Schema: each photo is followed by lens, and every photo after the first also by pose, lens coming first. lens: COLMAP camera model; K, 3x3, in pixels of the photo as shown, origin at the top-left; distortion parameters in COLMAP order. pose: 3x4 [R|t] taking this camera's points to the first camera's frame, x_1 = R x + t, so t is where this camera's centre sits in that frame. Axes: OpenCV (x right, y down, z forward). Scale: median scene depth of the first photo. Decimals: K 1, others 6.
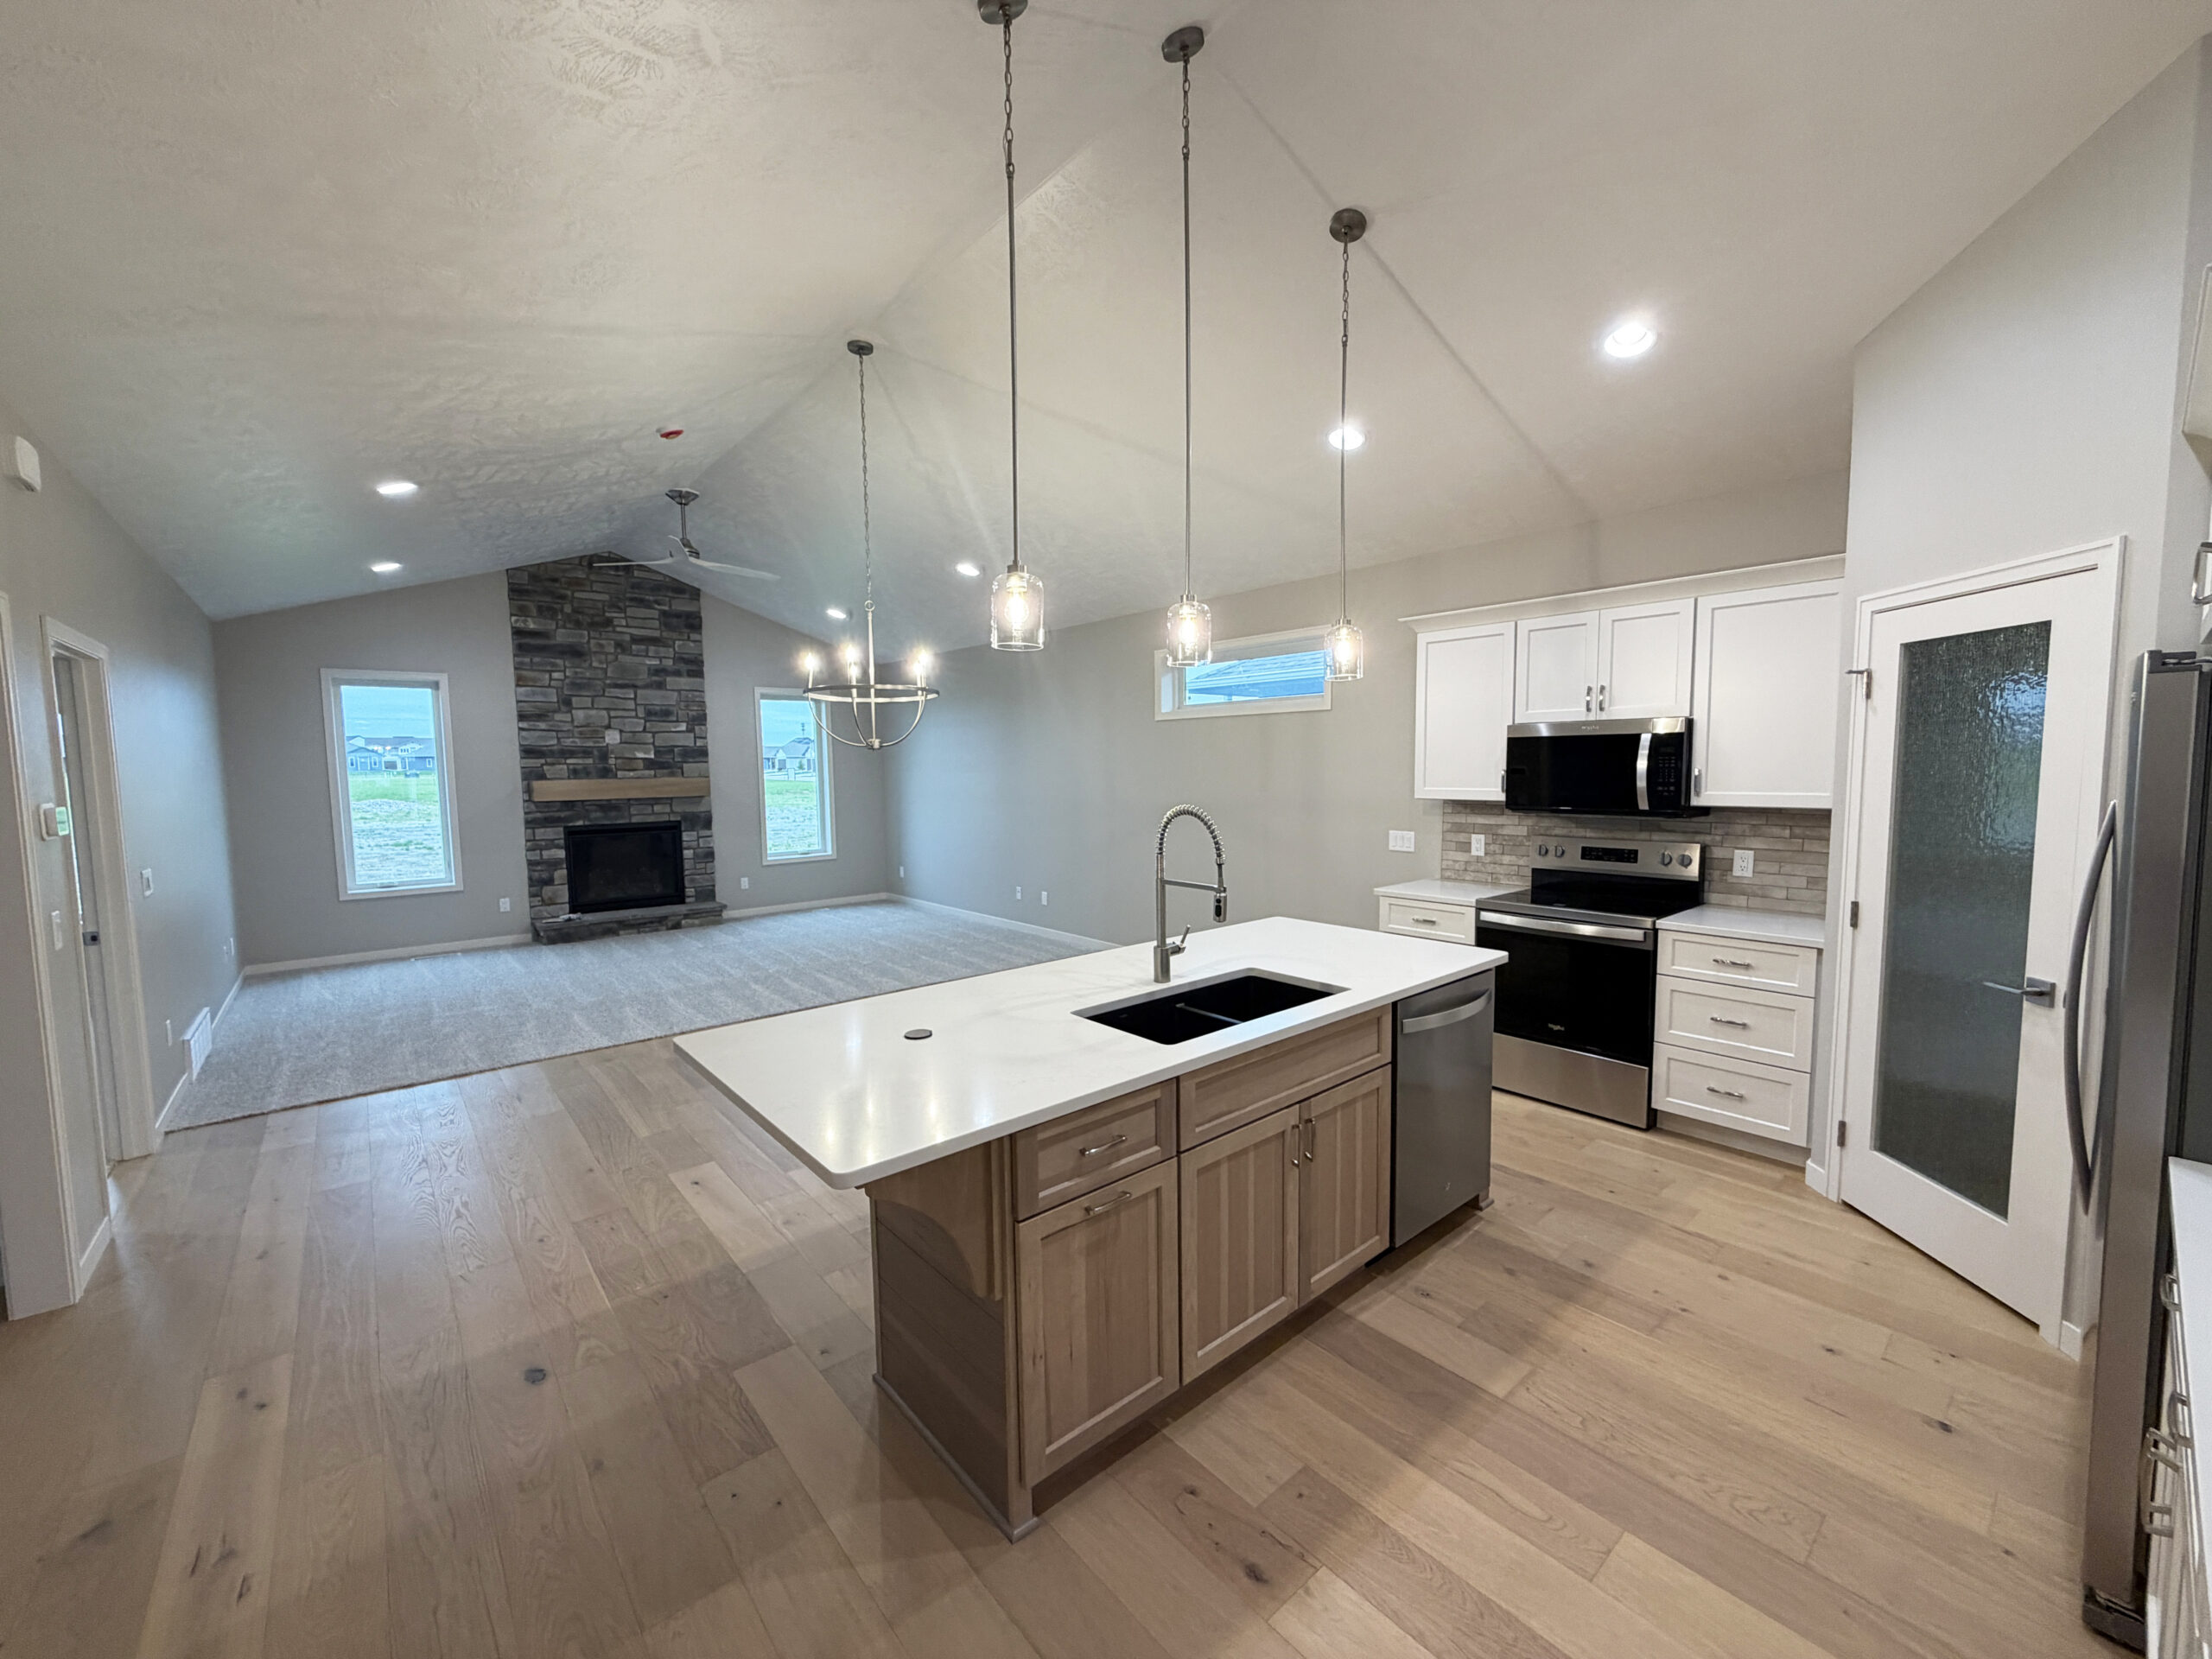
lens RADIAL K [[883.1, 0, 1099.3], [0, 883.1, 832.5], [0, 0, 1]] dist [0.000122, 0.000161]
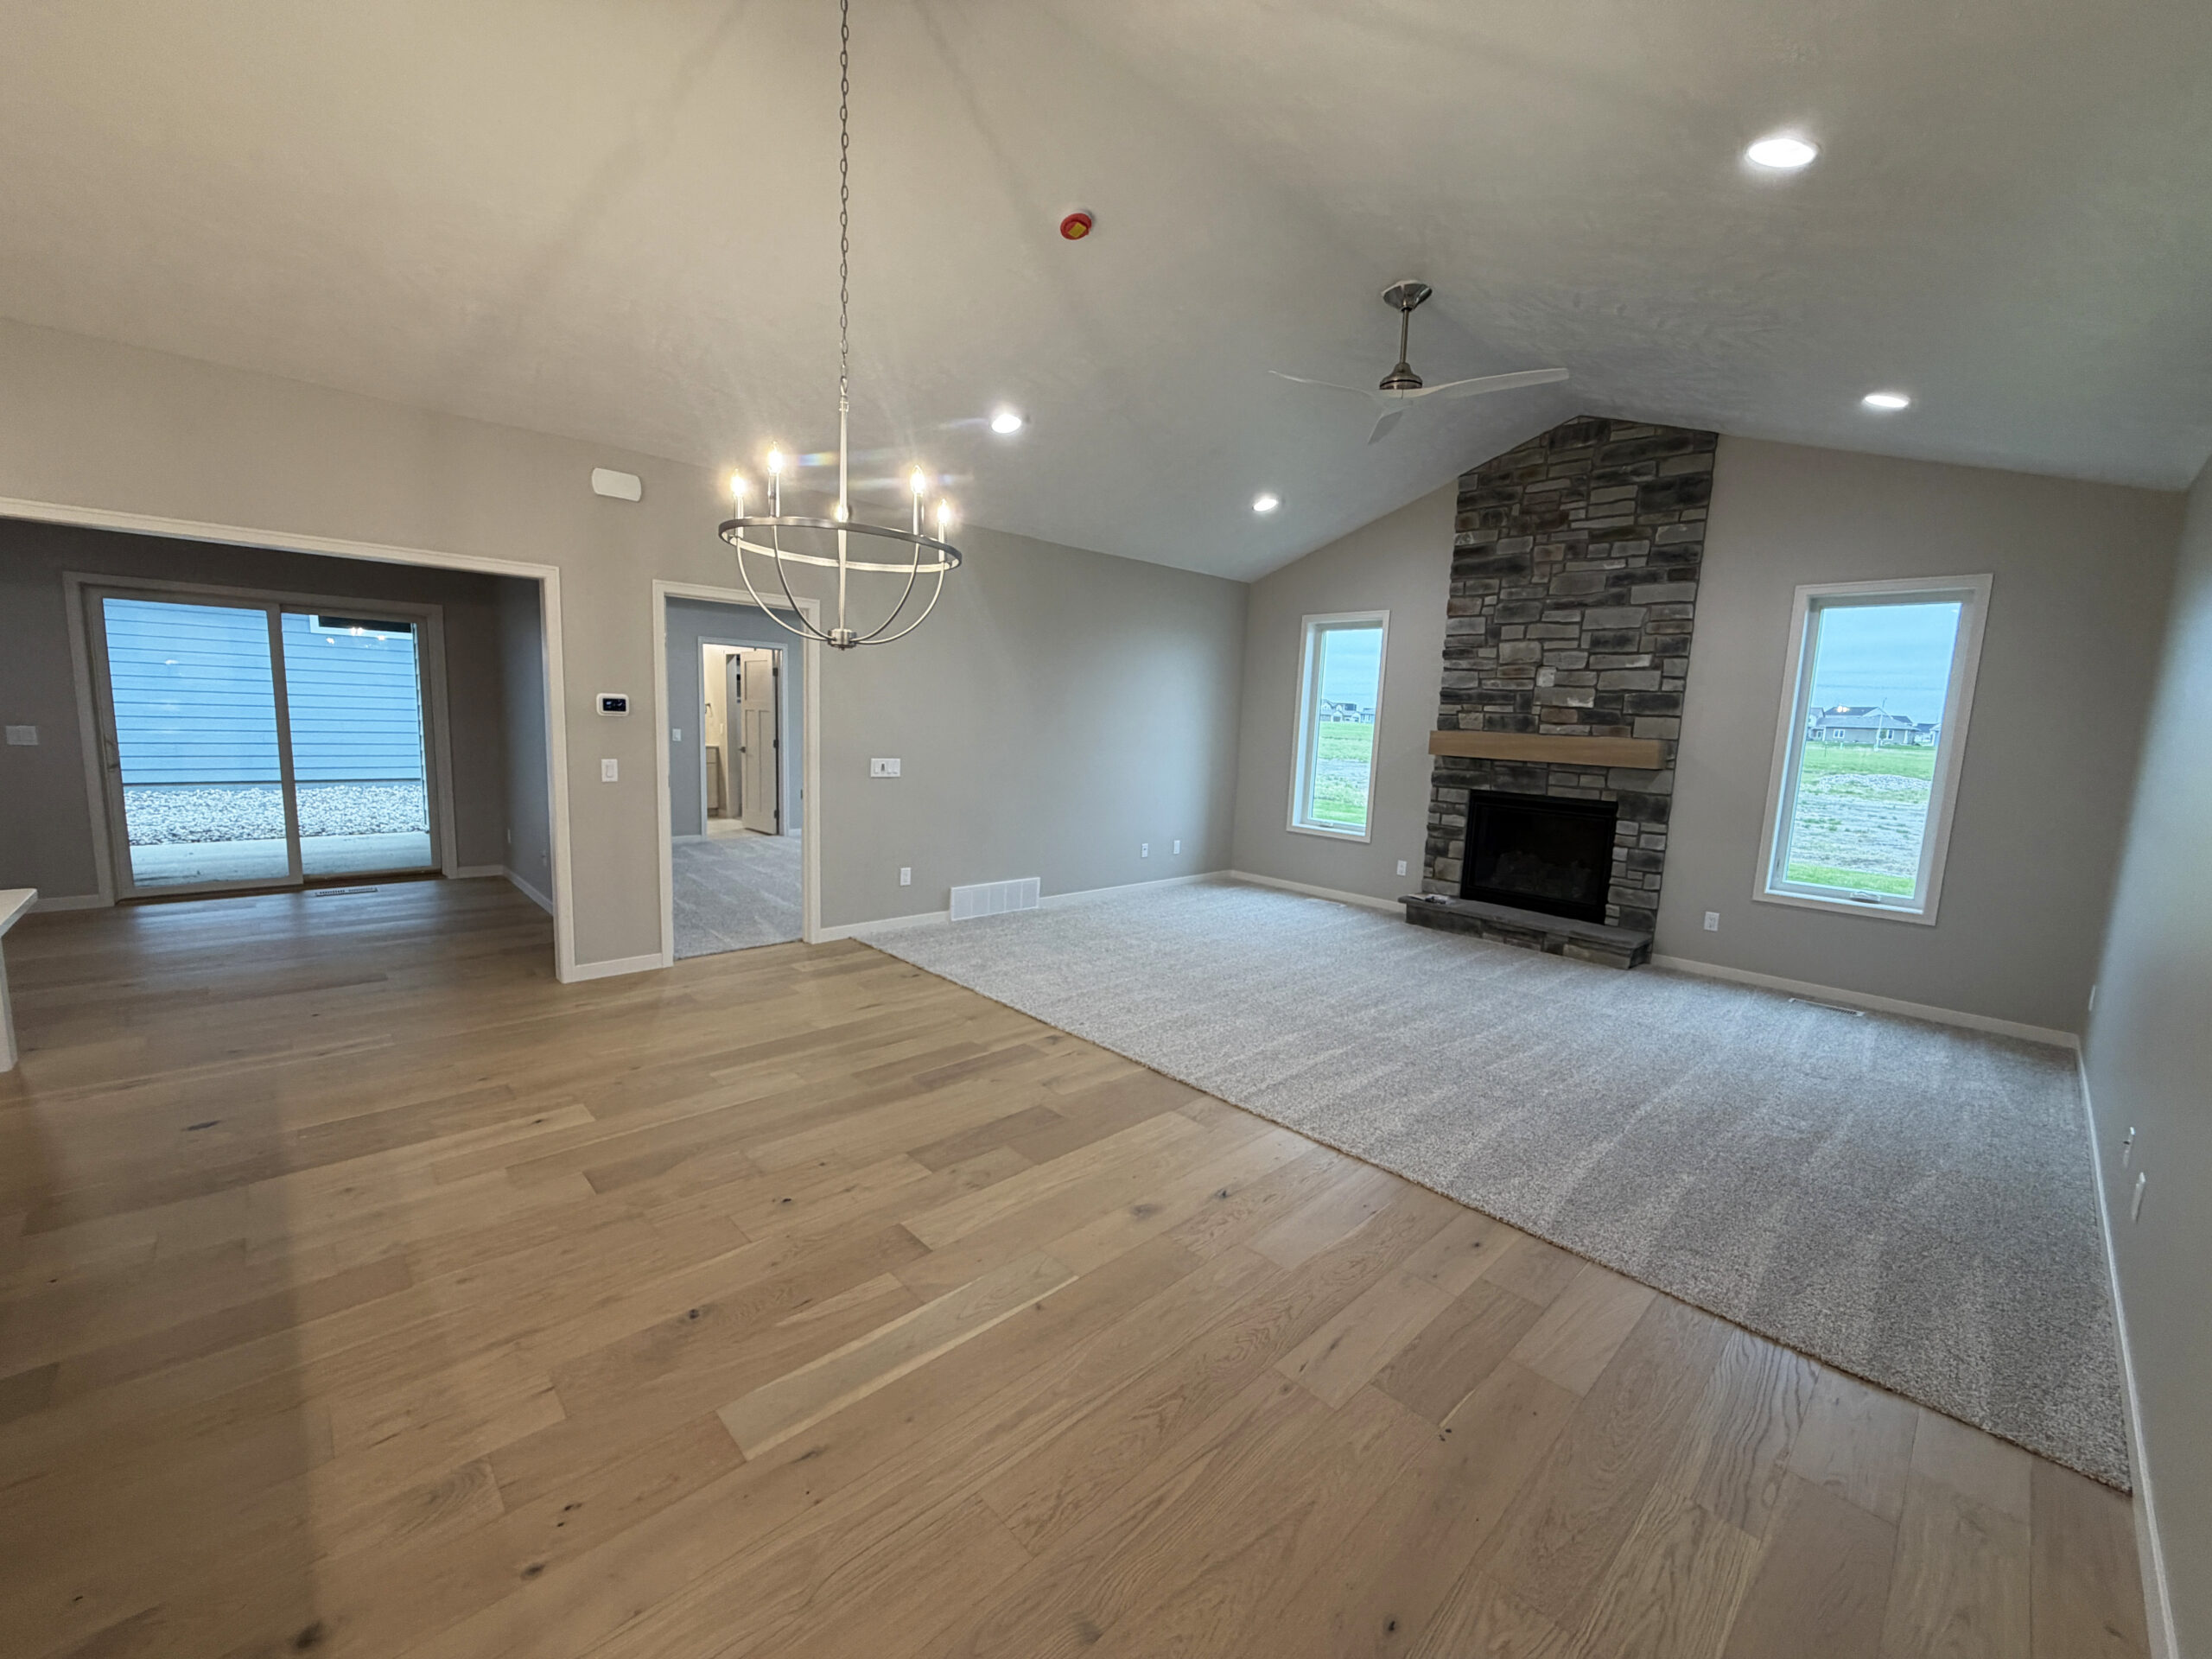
lens RADIAL K [[883.1, 0, 1099.3], [0, 883.1, 832.5], [0, 0, 1]] dist [0.000122, 0.000161]
pose [[0.056745, 0.149883, -0.987074, 0.184112], [-0.121910, 0.982309, 0.142151, -0.042259], [0.990918, 0.112268, 0.074013, 0.617633]]
